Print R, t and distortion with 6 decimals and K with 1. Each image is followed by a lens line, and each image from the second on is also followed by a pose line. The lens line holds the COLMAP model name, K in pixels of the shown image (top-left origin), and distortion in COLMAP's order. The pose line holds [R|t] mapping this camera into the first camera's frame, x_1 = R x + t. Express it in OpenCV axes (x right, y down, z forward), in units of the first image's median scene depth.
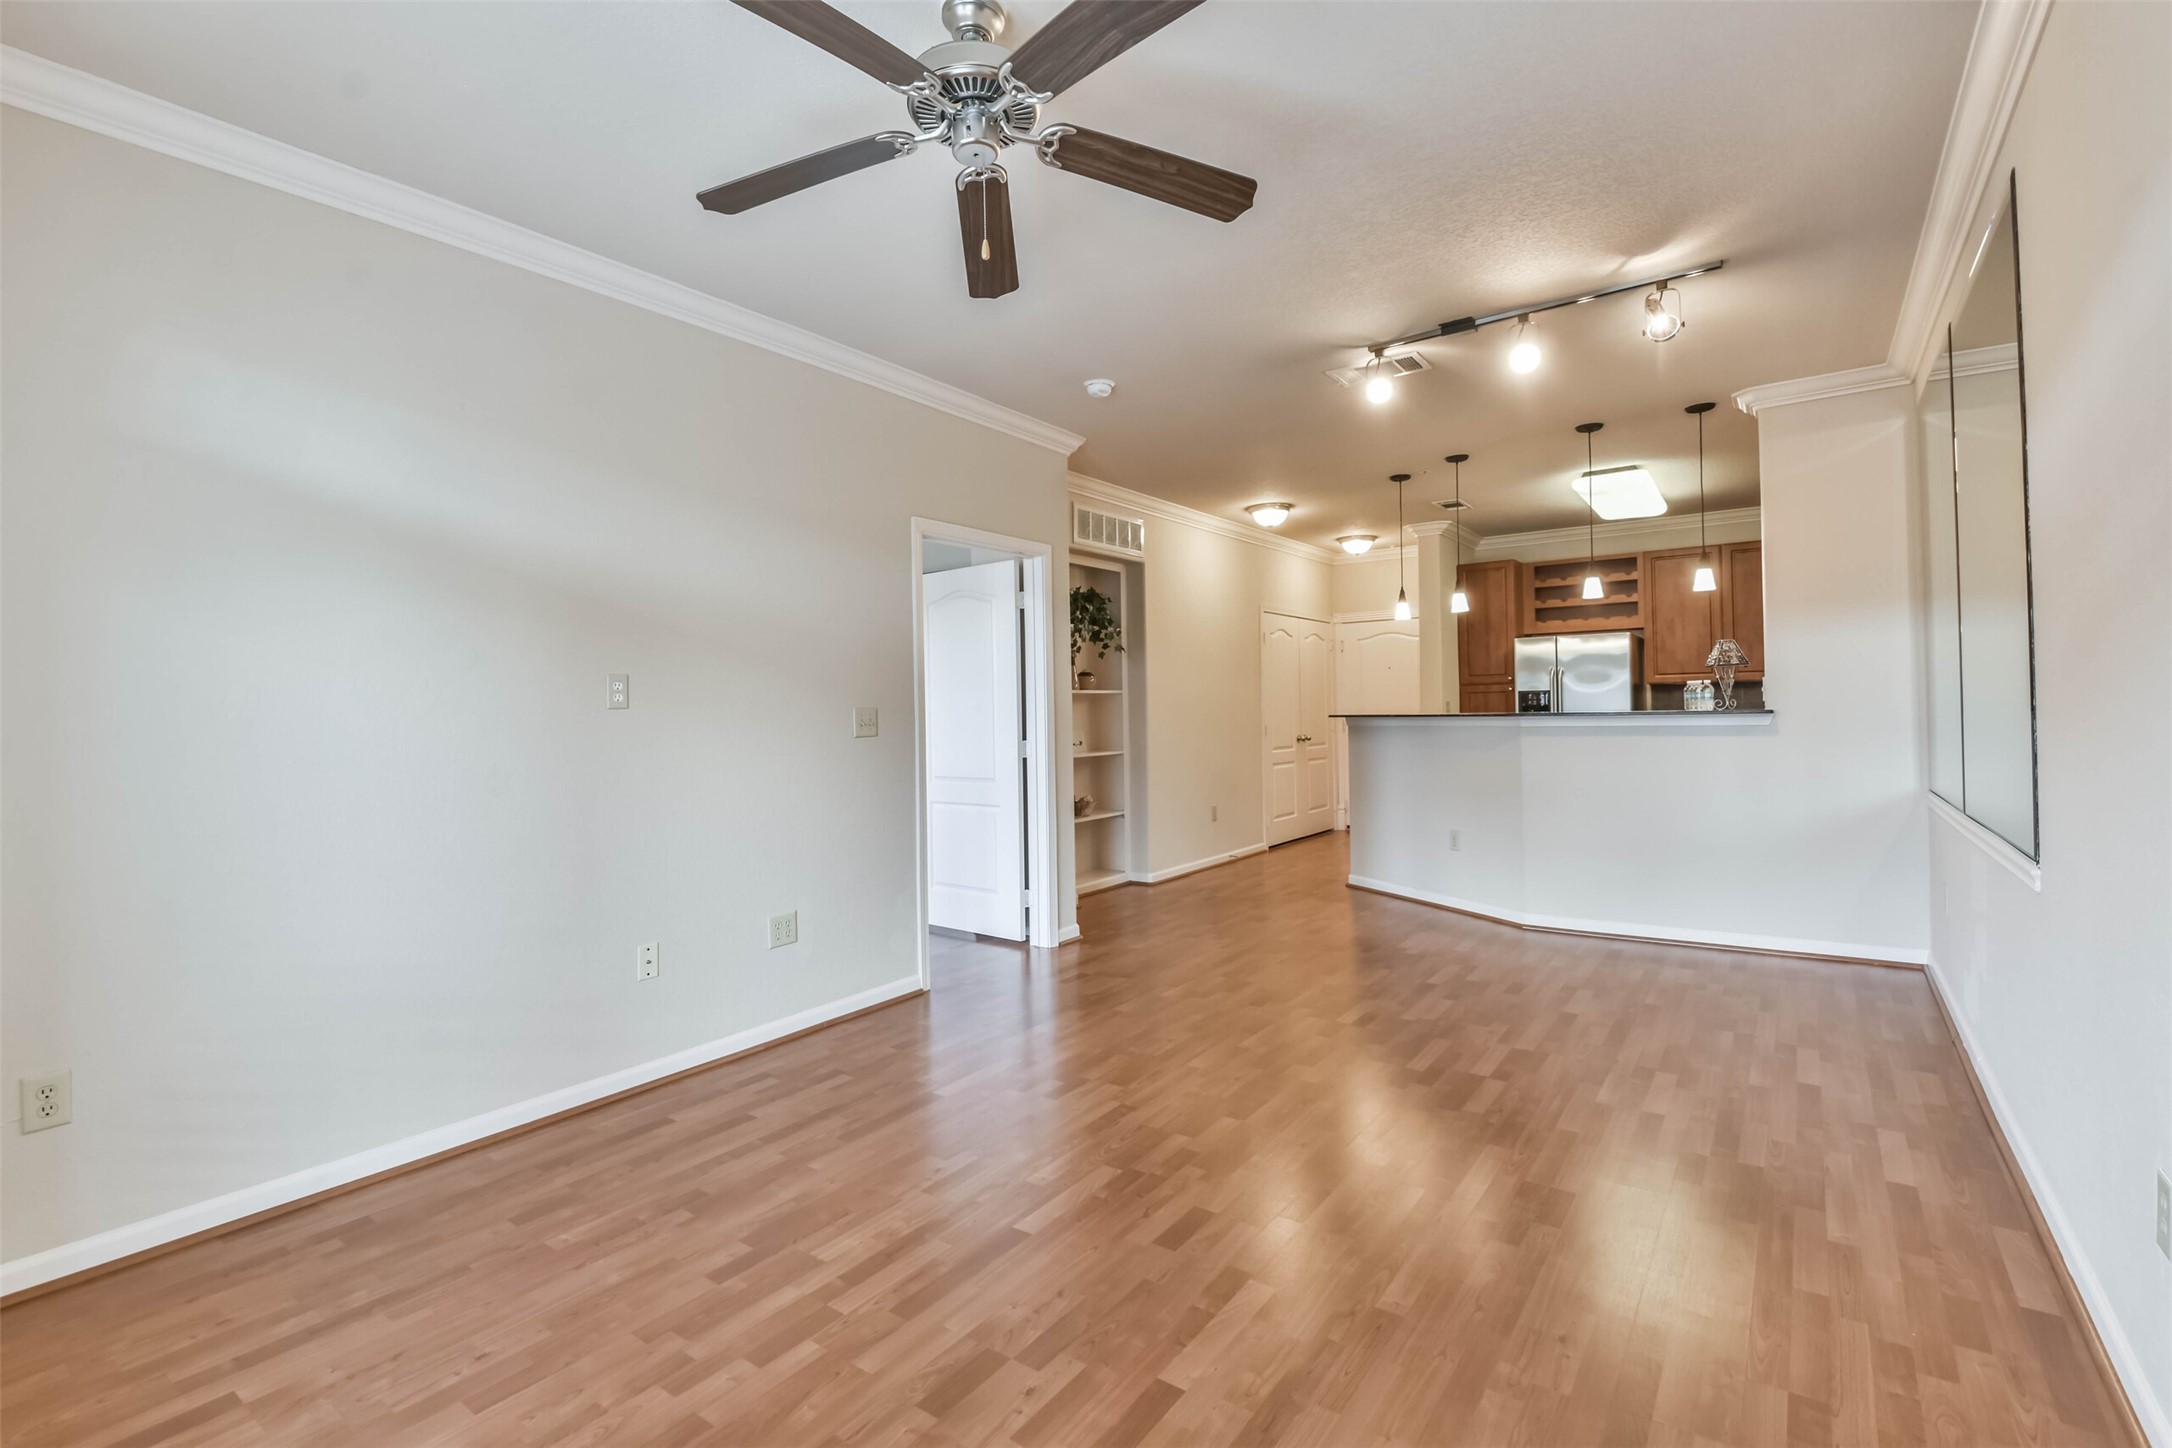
lens RADIAL K [[973.7, 0, 1091.6], [0, 973.7, 700.1], [0, 0, 1]] dist [0.032681, -0.028195]
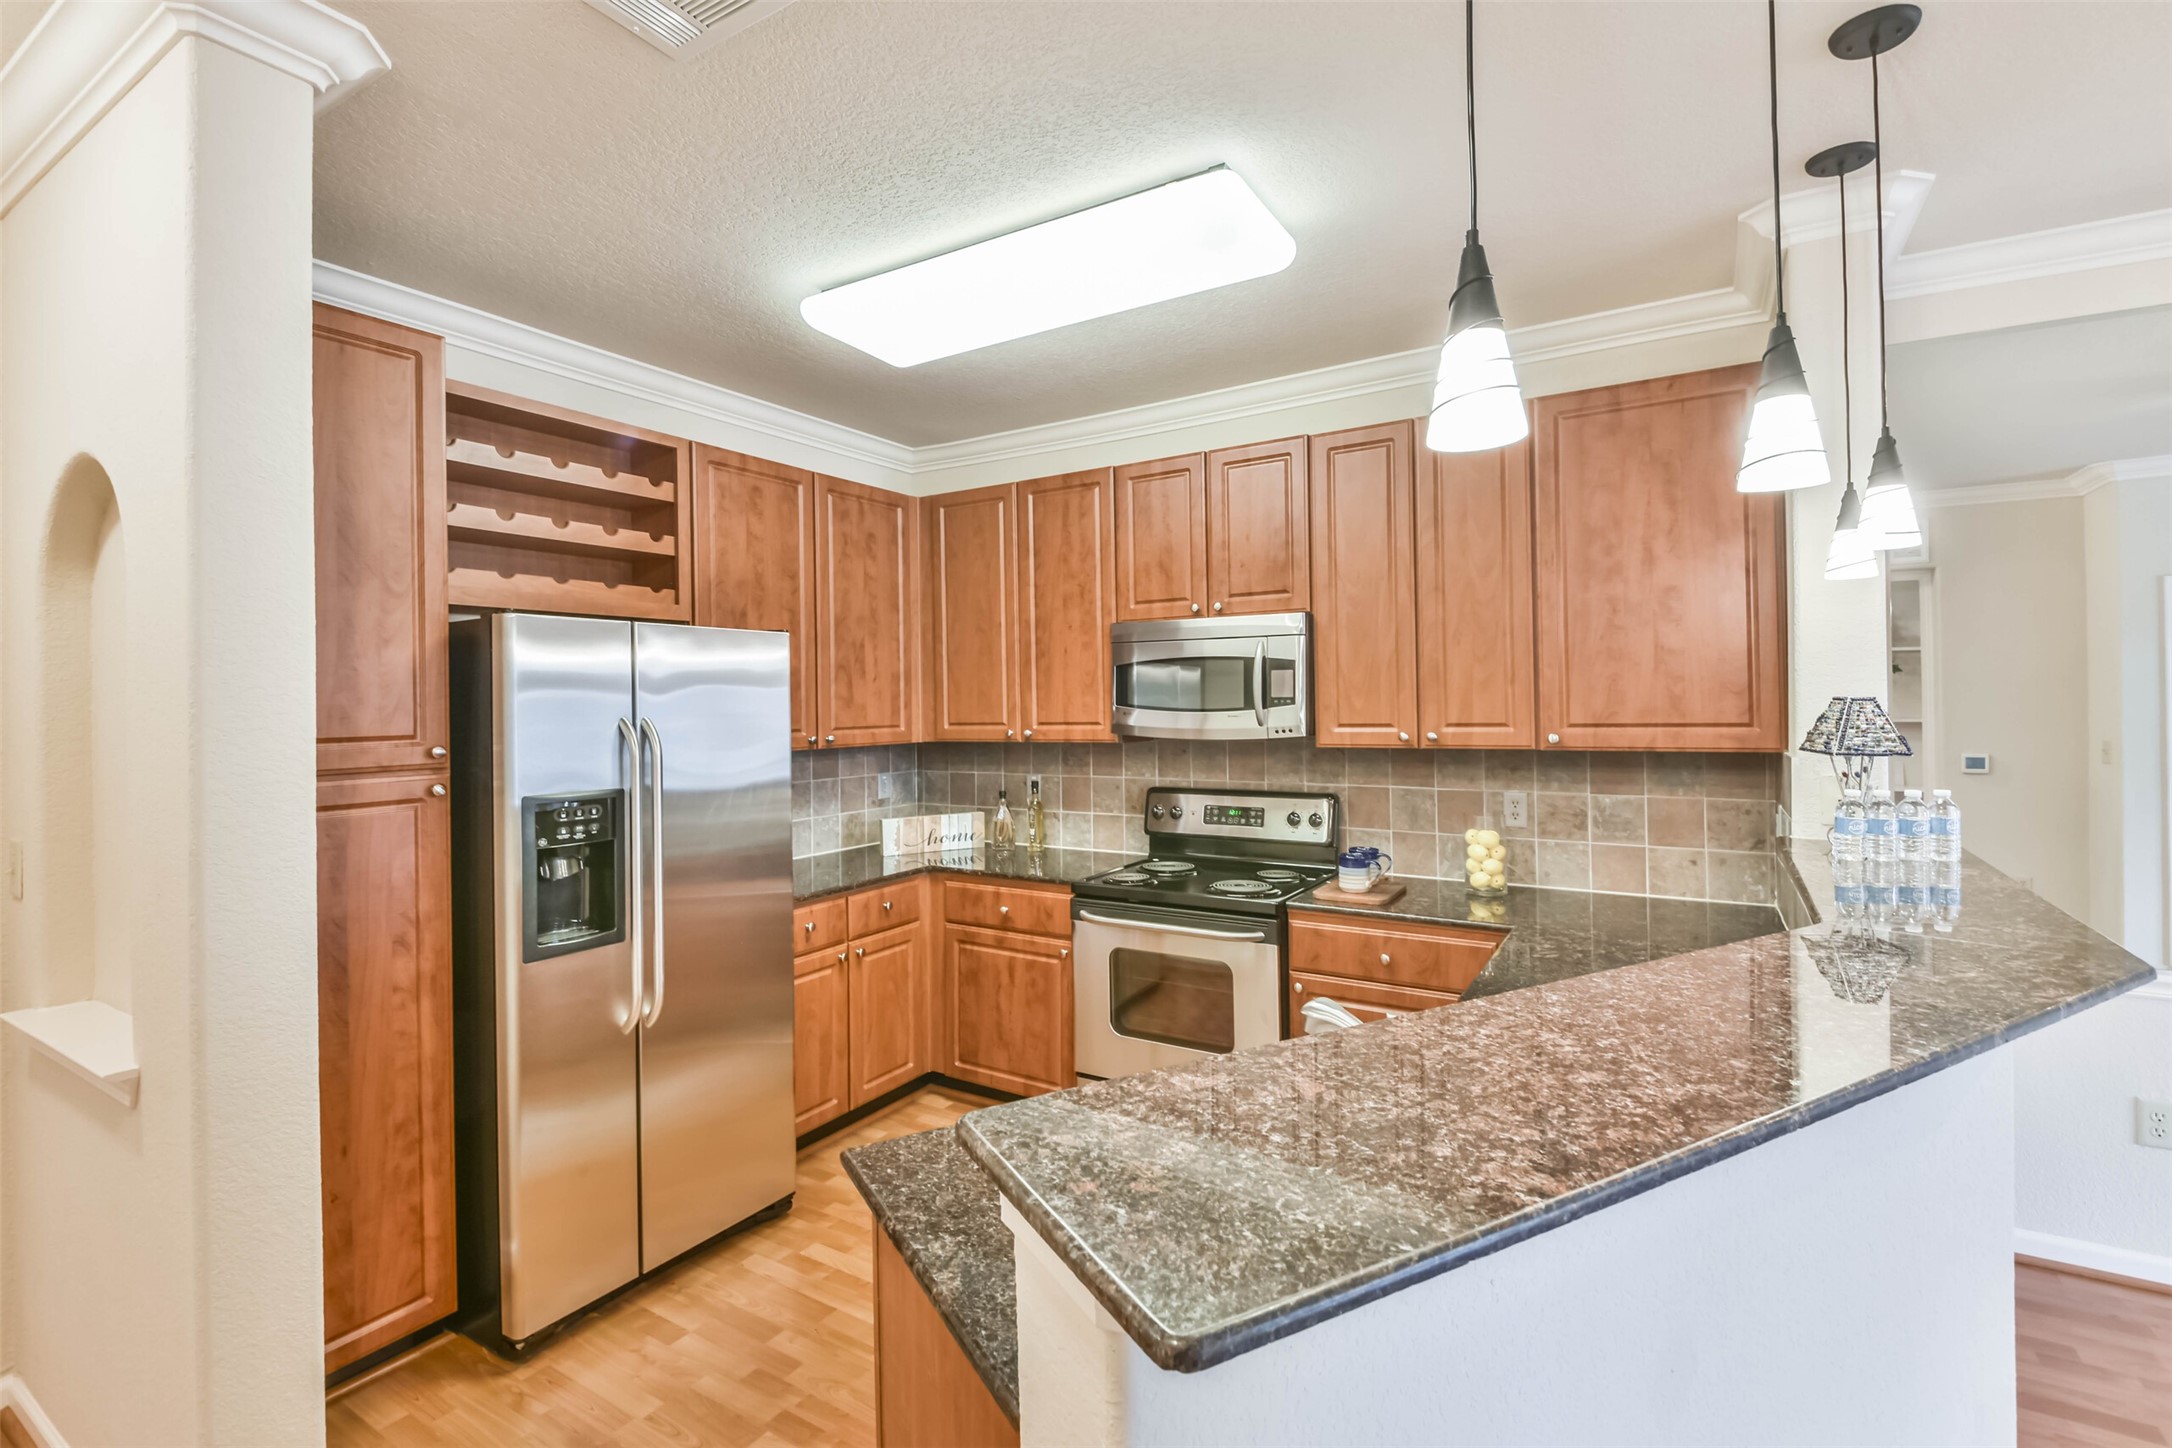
lens RADIAL K [[966.3, 0, 1087.2], [0, 966.3, 694.2], [0, 0, 1]] dist [0.032700, -0.020204]
pose [[-0.068564, 0.025592, 0.997318, 0.309544], [-0.000578, 0.999670, -0.025692, -0.073208], [-0.997647, -0.002338, -0.068527, 1.907997]]
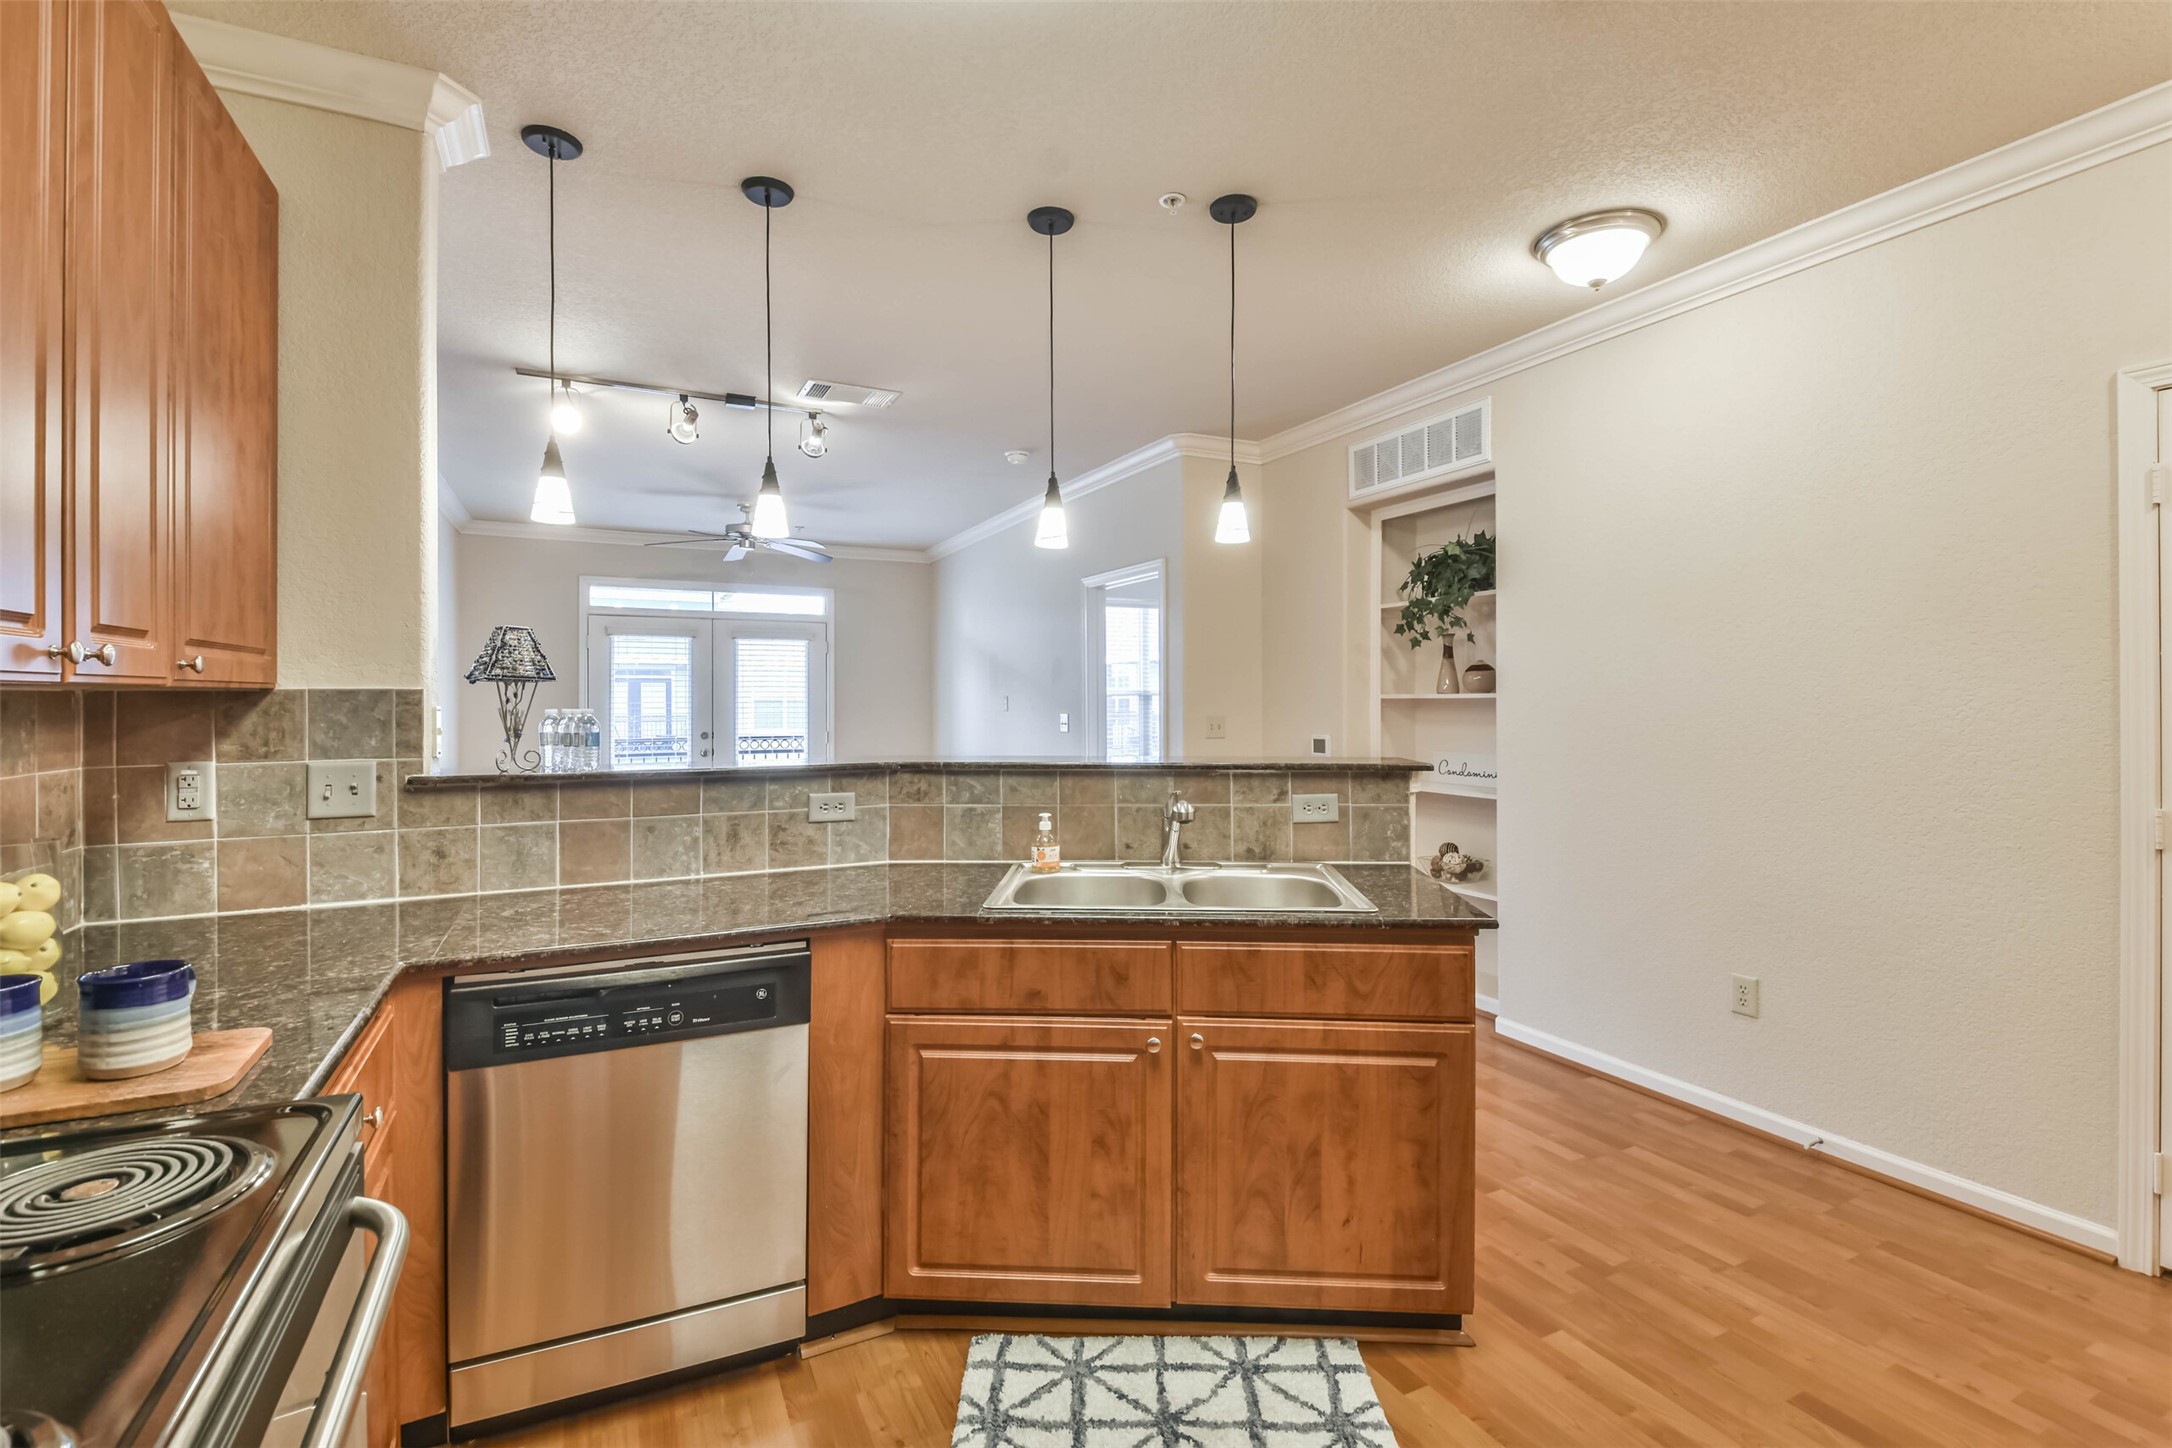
lens RADIAL K [[973.7, 0, 1091.6], [0, 973.7, 700.1], [0, 0, 1]] dist [0.032681, -0.028195]
pose [[-0.468924, 0.020547, -0.883000, 1.294850], [0.022804, 0.999678, 0.011151, -0.036724], [0.882944, -0.014907, -0.469241, 2.037963]]
